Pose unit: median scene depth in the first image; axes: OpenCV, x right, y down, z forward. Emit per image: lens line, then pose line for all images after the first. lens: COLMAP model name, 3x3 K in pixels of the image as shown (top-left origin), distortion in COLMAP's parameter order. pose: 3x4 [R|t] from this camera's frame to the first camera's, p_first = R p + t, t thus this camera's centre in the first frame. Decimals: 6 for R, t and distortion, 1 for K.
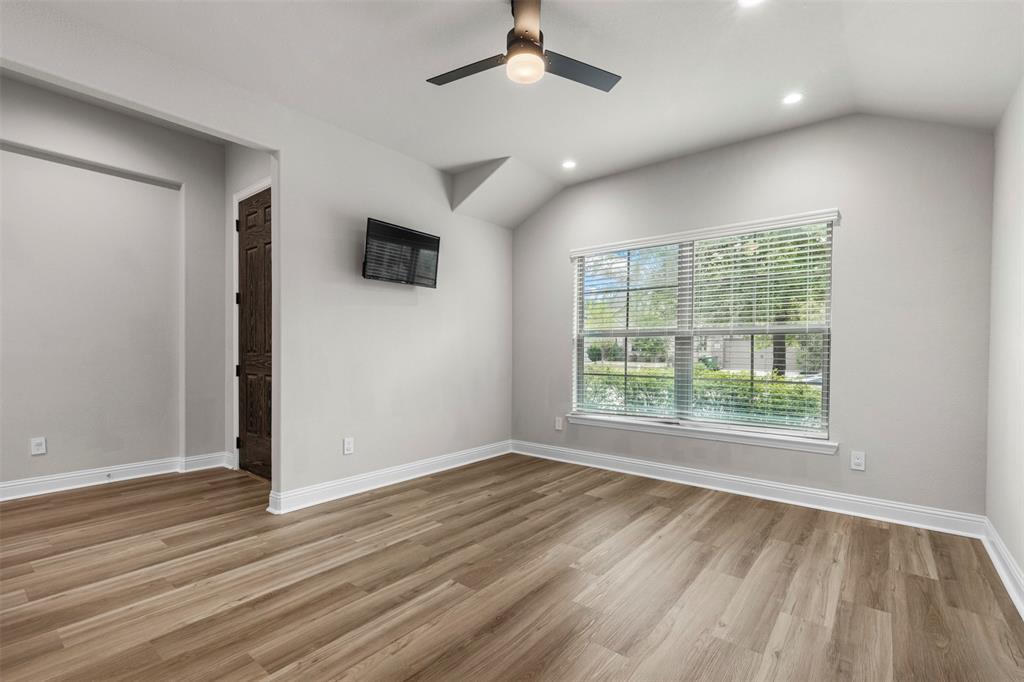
lens RADIAL K [[465.7, 0, 510.3], [0, 465.7, 349.7], [0, 0, 1]] dist [0.005346, 0.000246]
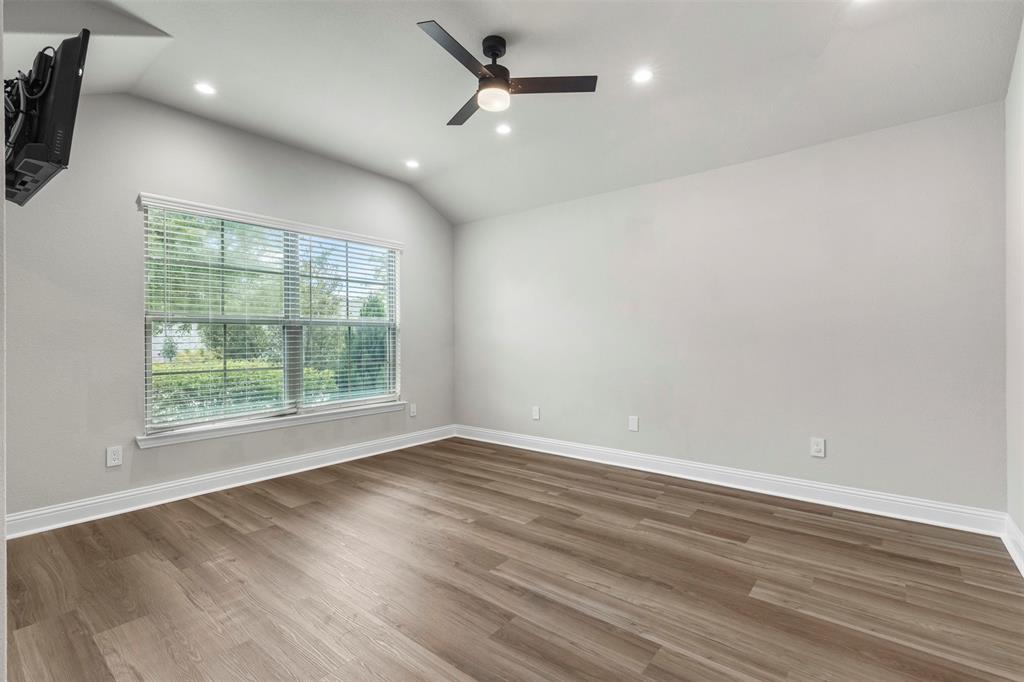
lens RADIAL K [[465.7, 0, 510.4], [0, 465.7, 335.7], [0, 0, 1]] dist [0.005346, 0.000246]
pose [[0.000174, 0.001850, 0.999998, -0.690932], [0.005687, 0.999982, -0.001851, -0.002982], [-0.999984, 0.005687, 0.000163, 0.588118]]
